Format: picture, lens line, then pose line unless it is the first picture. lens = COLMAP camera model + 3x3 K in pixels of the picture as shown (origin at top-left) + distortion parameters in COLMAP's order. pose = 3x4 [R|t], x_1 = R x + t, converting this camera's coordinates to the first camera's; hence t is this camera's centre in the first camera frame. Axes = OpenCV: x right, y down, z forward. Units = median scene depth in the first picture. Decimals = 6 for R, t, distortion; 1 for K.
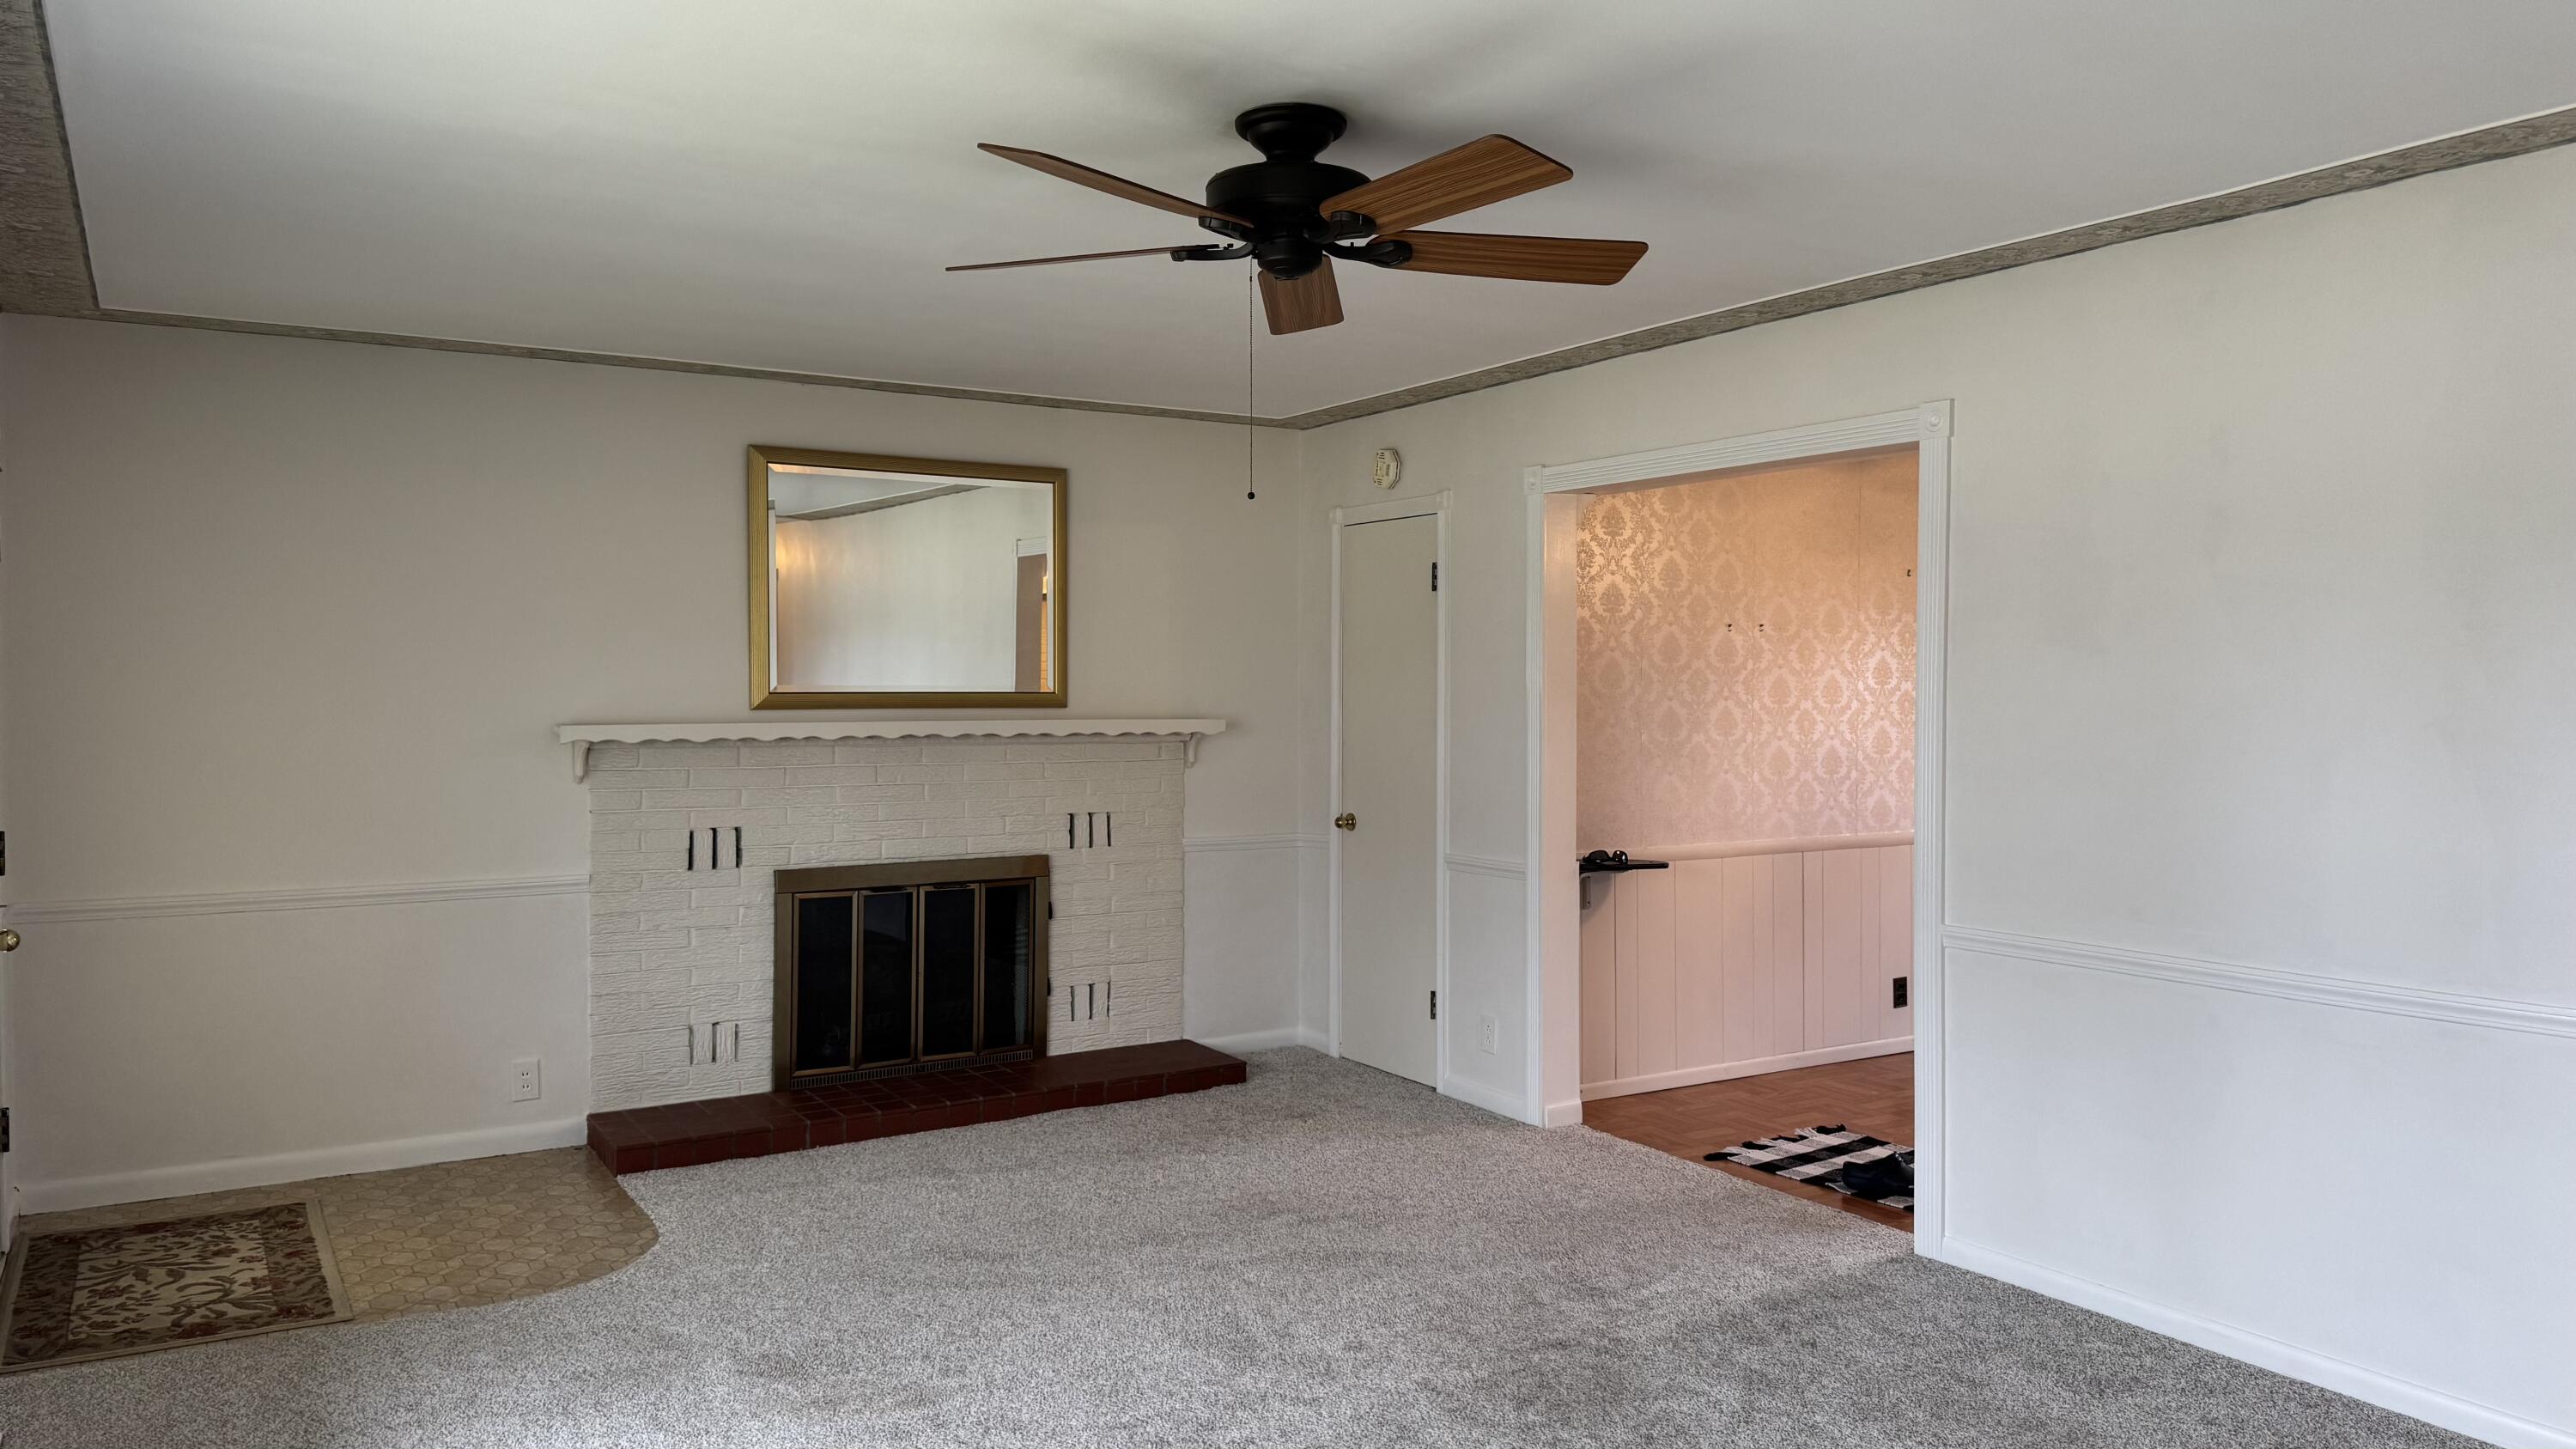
lens RADIAL K [[1814.1, 0, 1294.0], [0, 1814.1, 744.2], [0, 0, 1]] dist [0.140954, -0.266373]
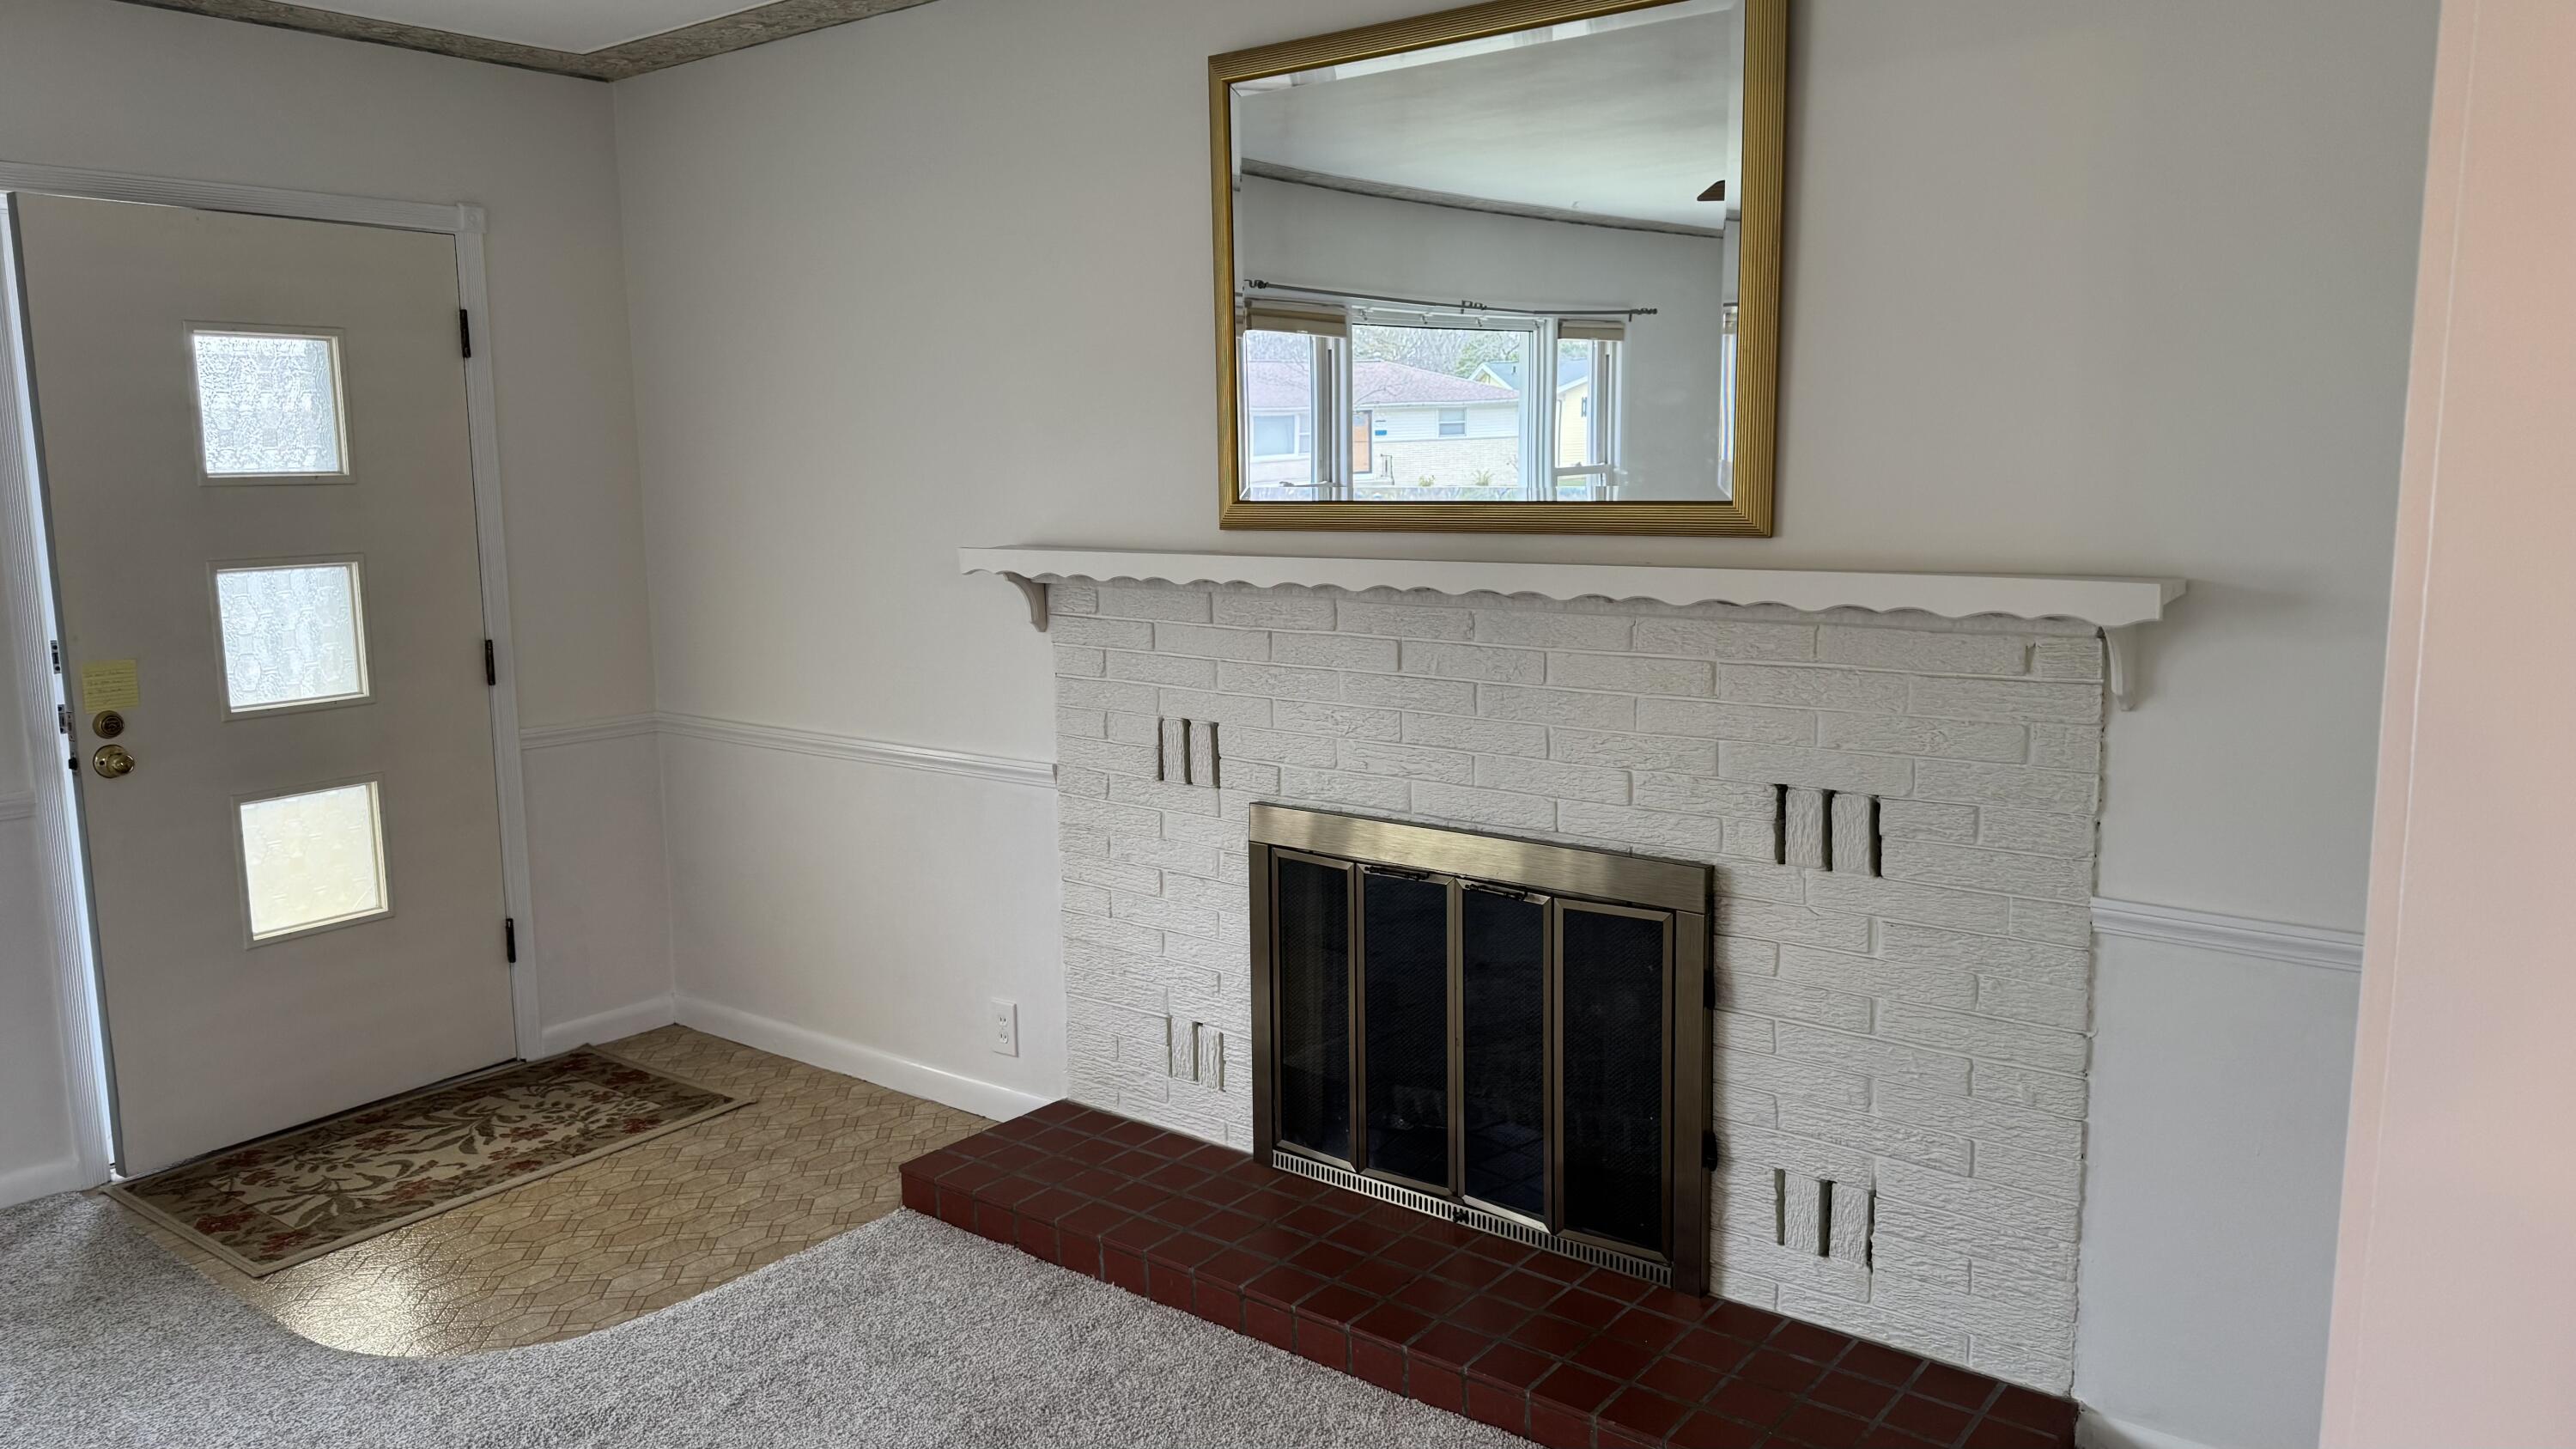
lens RADIAL K [[1768.4, 0, 1288.0], [0, 1768.4, 724.5], [0, 0, 1]] dist [0.088784, -0.128949]
pose [[0.341939, 0.135180, -0.929949, 0.249403], [-0.016806, 0.990321, 0.137776, -0.035149], [0.939572, -0.031482, 0.340901, 0.815473]]
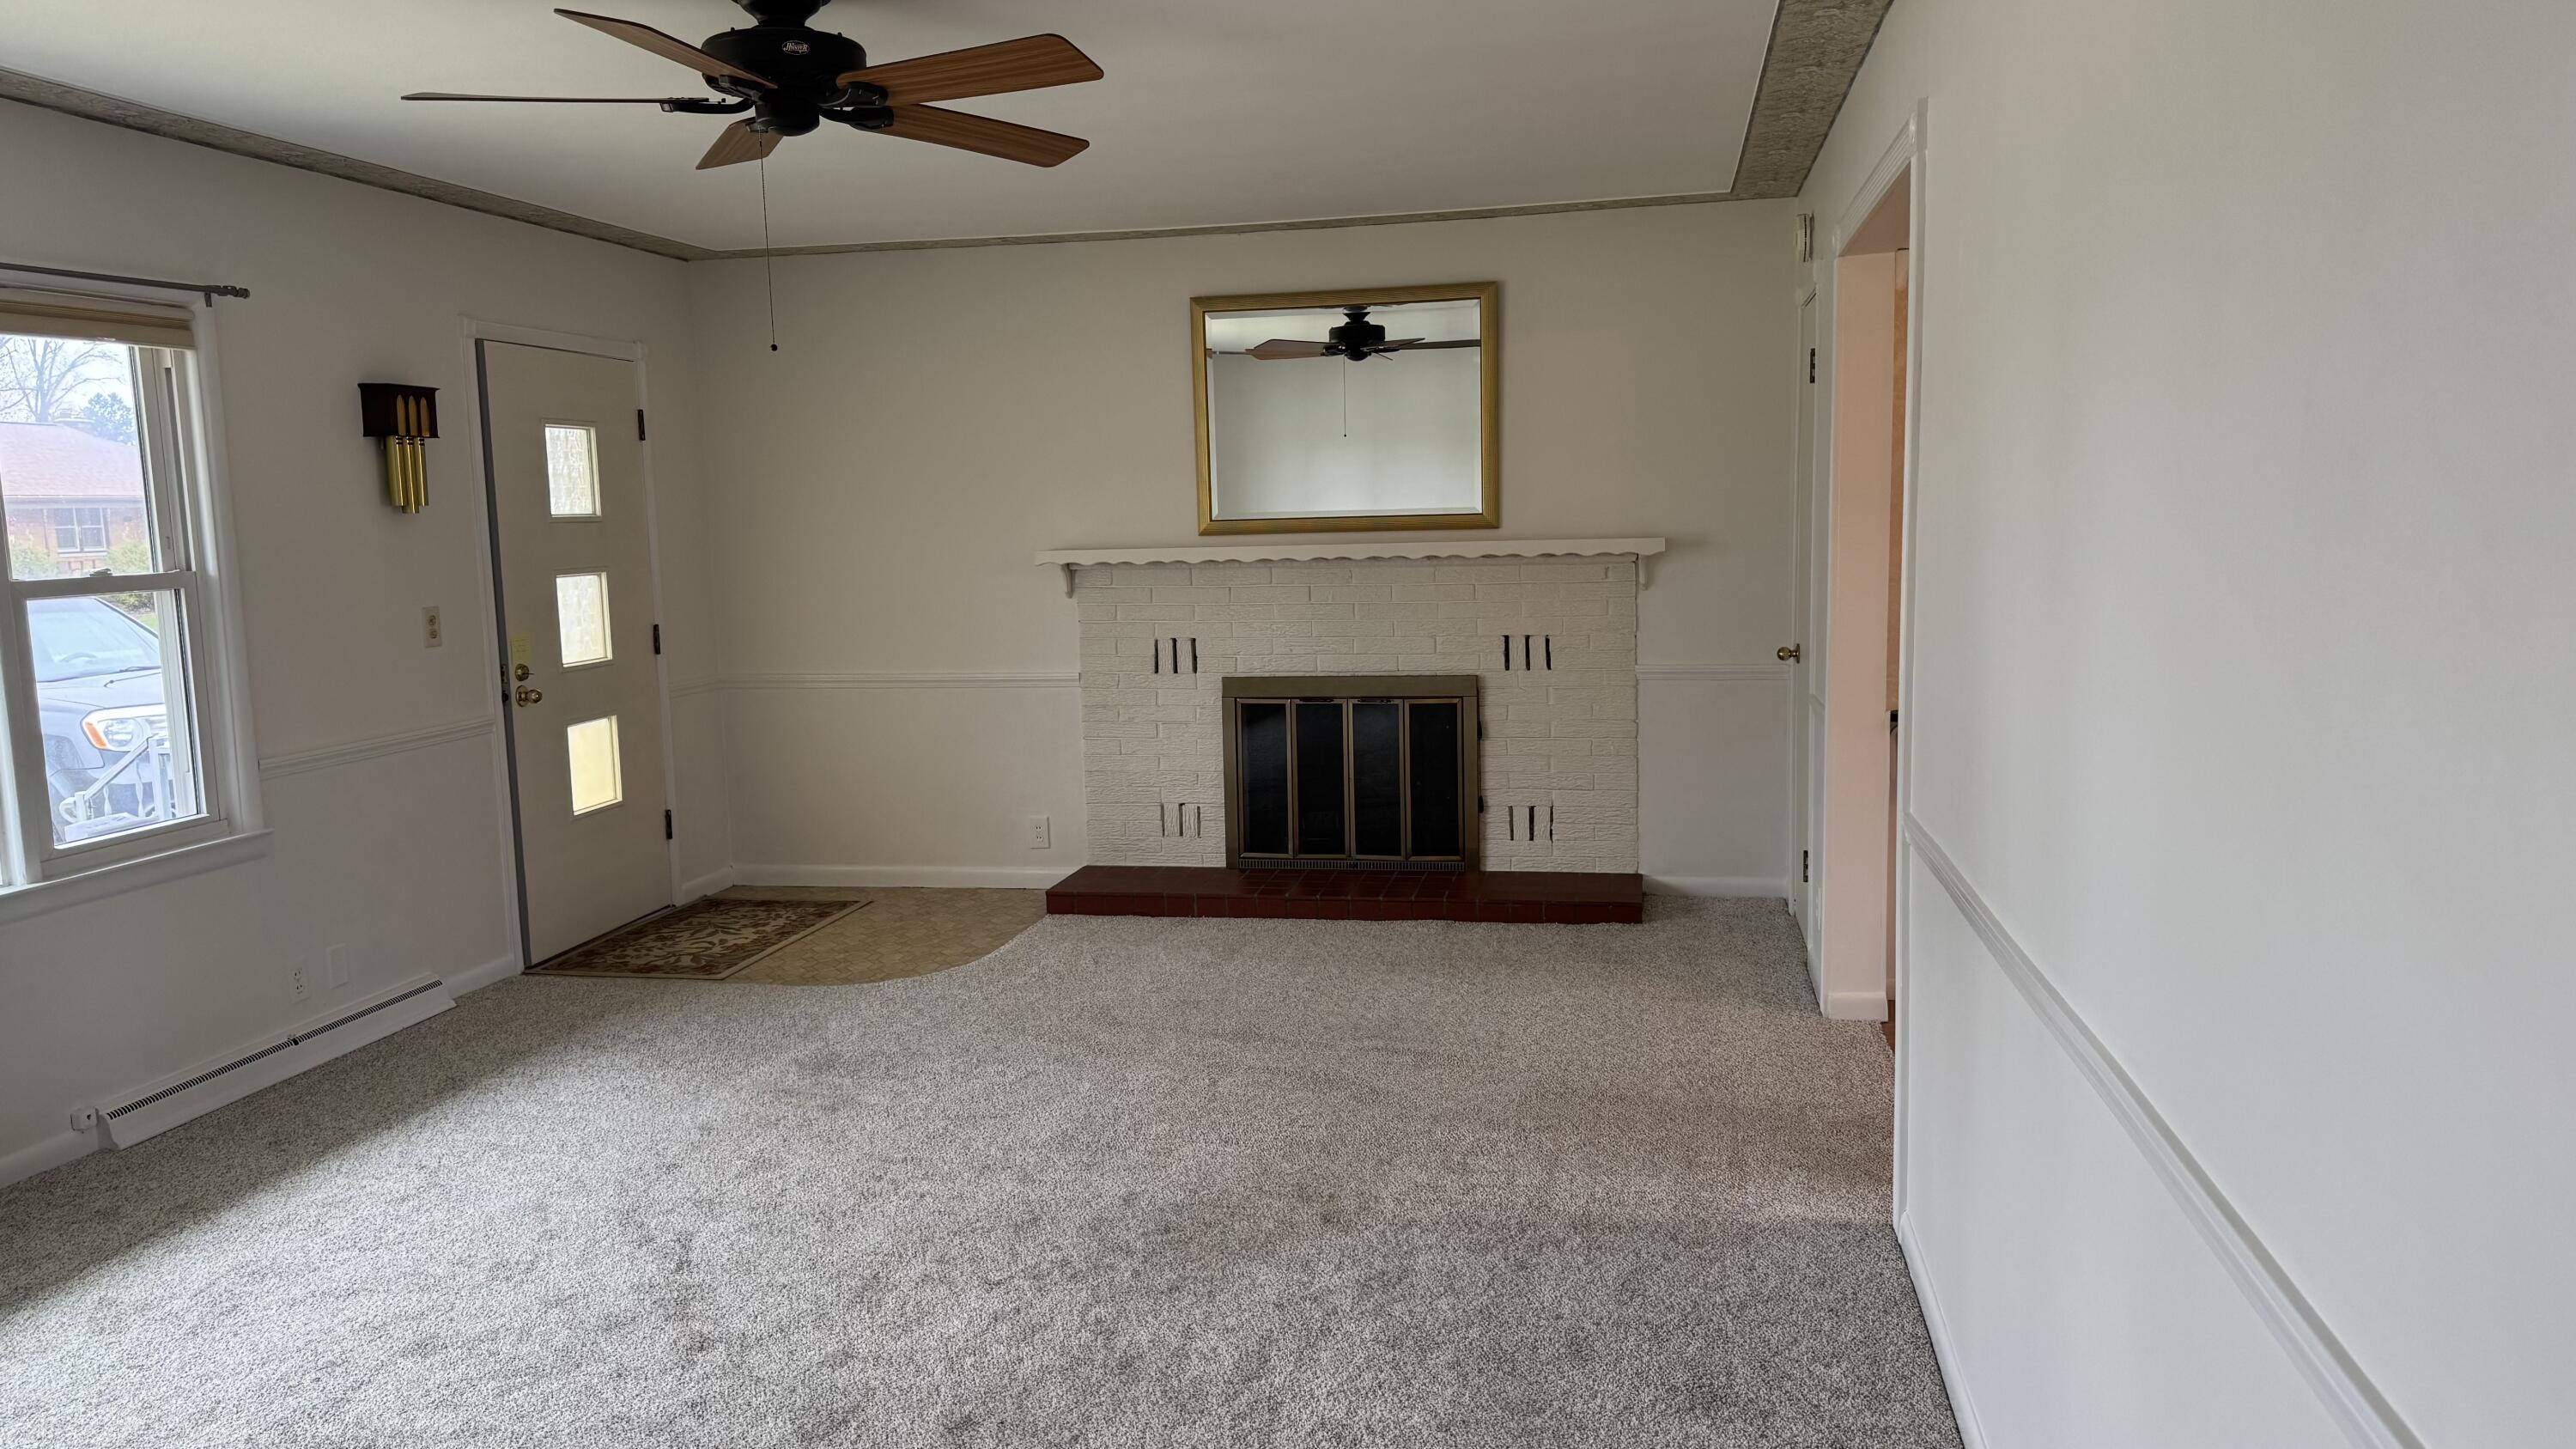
lens RADIAL K [[1814.1, 0, 1294.0], [0, 1814.1, 744.2], [0, 0, 1]] dist [0.140954, -0.266373]
pose [[0.724667, 0.071706, -0.685358, 0.526652], [0.003300, 0.994199, 0.107509, -0.011086], [0.689091, -0.080170, 0.720226, 0.212940]]
